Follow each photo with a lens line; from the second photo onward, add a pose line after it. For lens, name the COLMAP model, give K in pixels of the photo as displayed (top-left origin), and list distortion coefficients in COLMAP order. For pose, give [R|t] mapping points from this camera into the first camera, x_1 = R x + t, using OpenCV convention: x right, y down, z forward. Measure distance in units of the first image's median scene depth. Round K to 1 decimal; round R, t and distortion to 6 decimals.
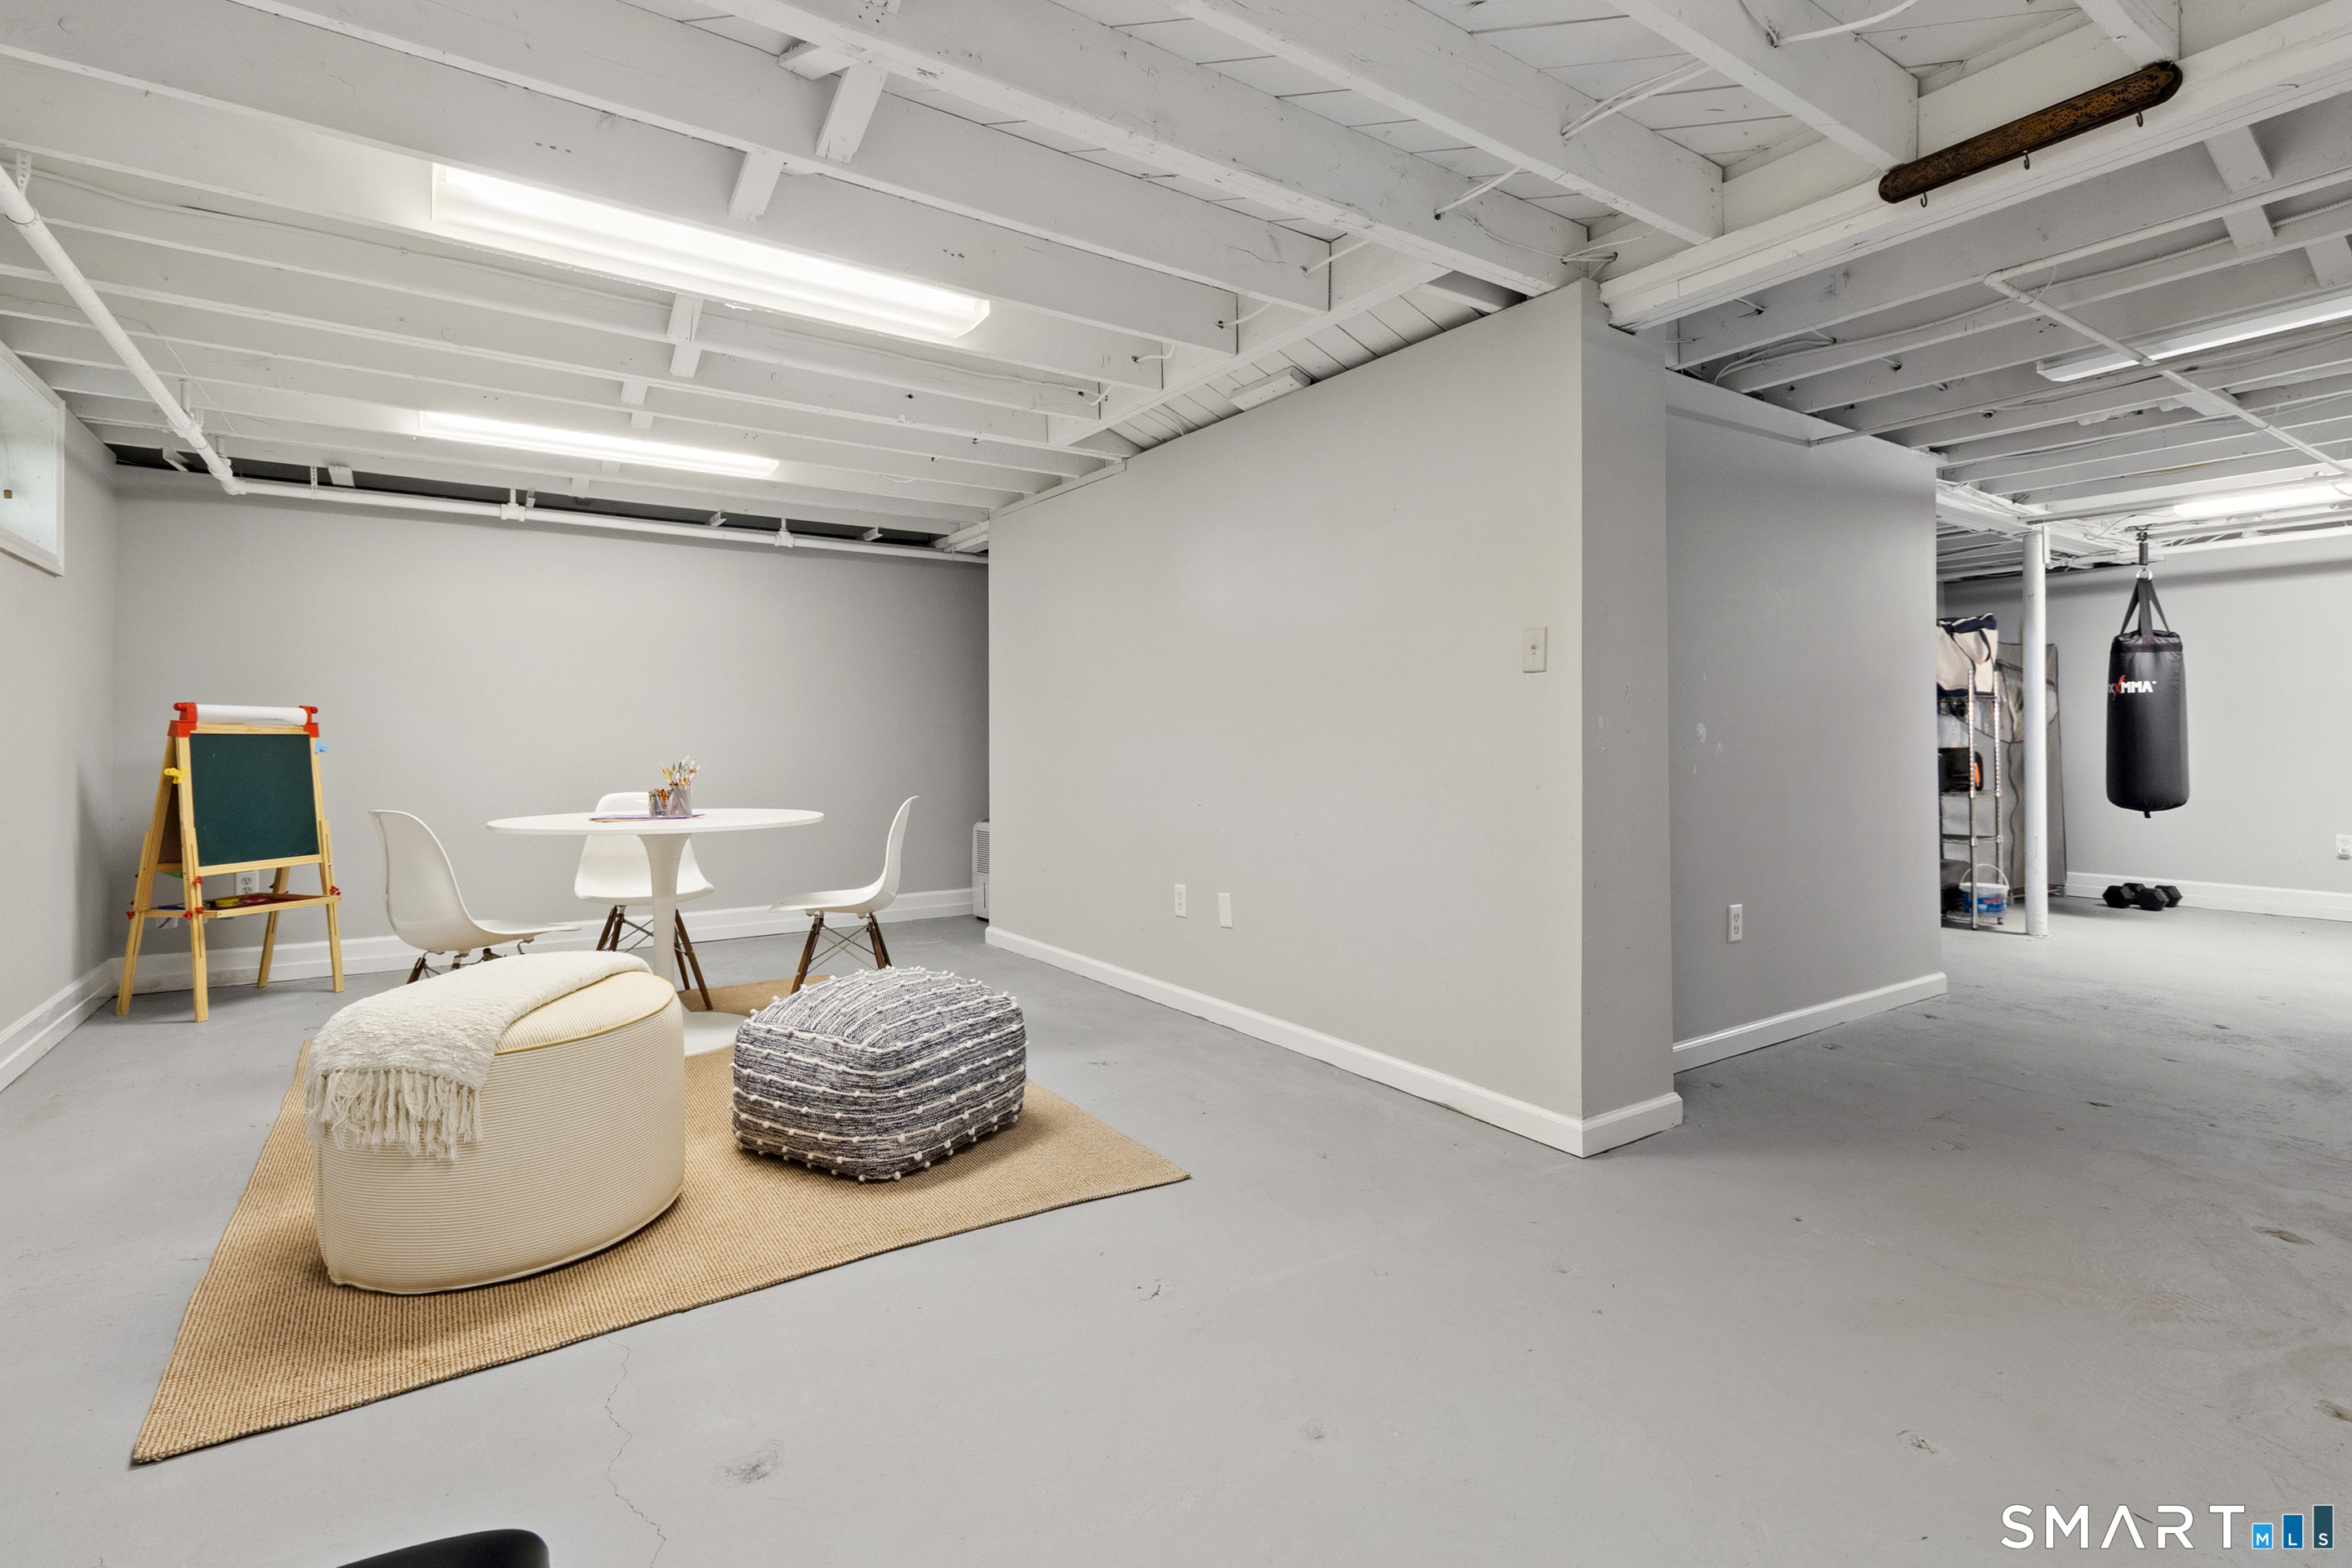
lens RADIAL K [[1104.2, 0, 1183.7], [0, 1104.2, 744.2], [0, 0, 1]] dist [-0.001101, -0.000010]
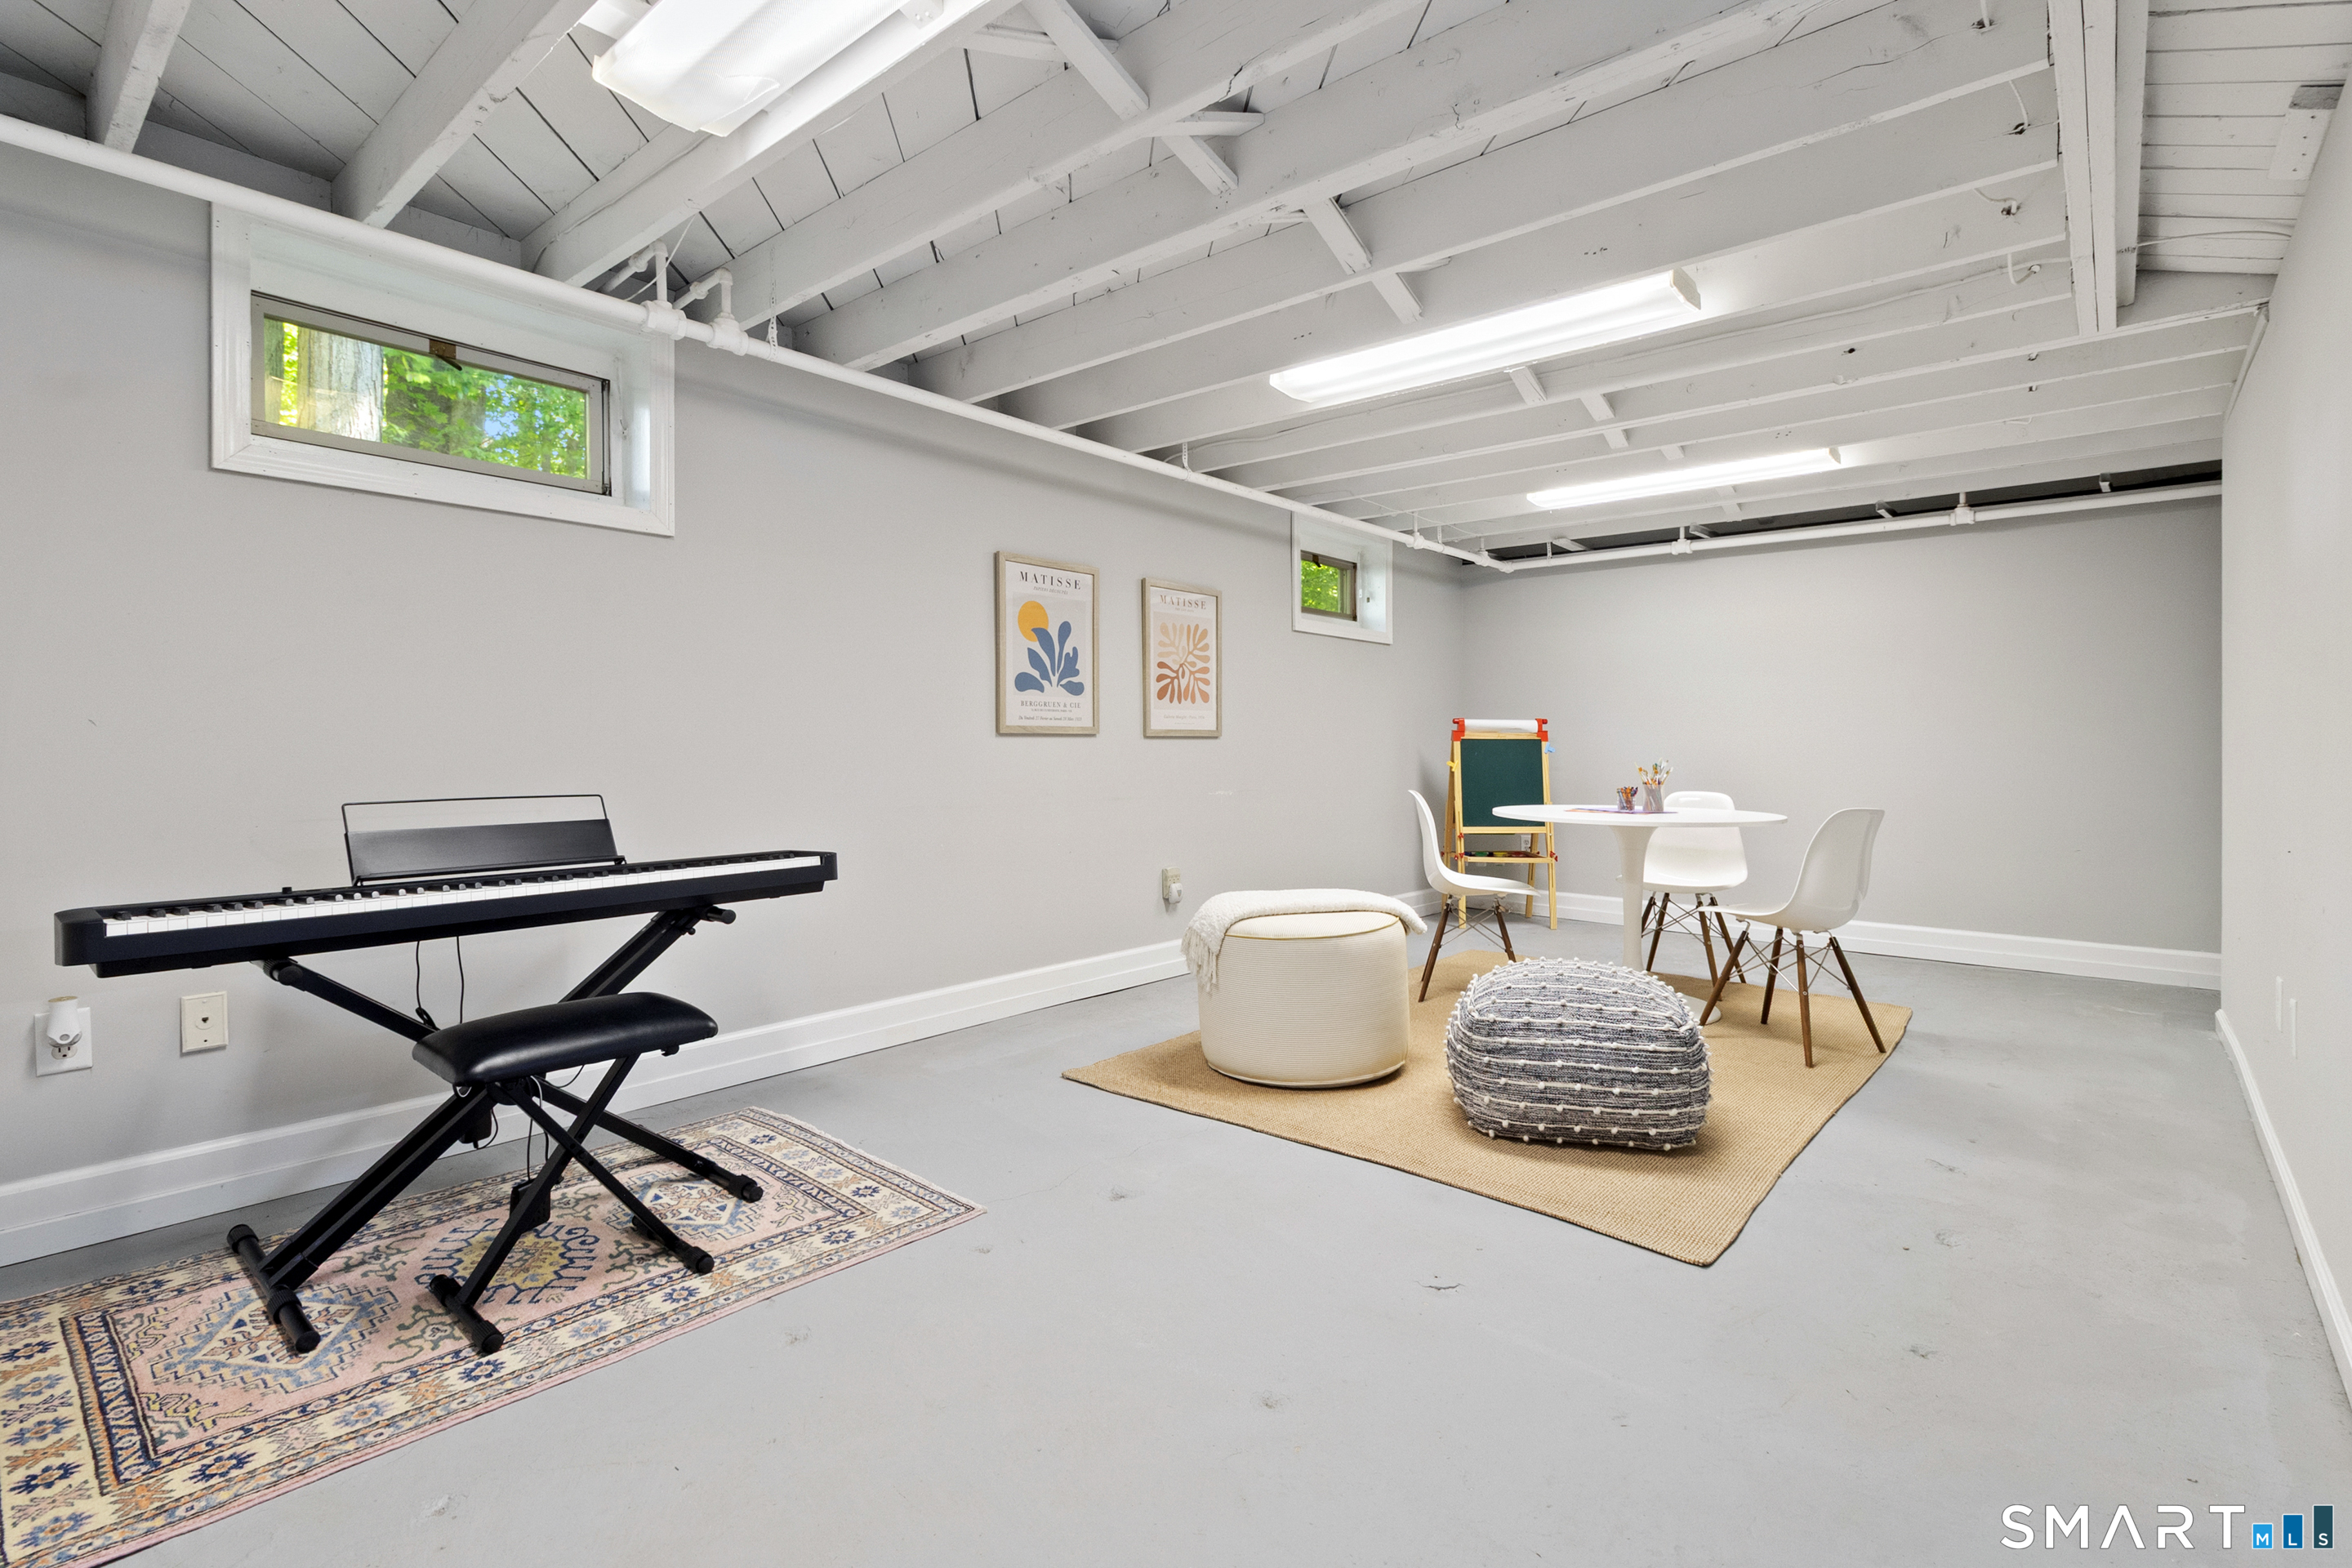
lens RADIAL K [[1079.9, 0, 1219.1], [0, 1079.9, 779.3], [0, 0, 1]] dist [0.000262, -0.000223]
pose [[0.271908, 0.033078, -0.961755, 0.442078], [-0.007888, 0.999452, 0.032145, 0.001030], [0.962291, -0.001154, 0.272020, 0.278529]]
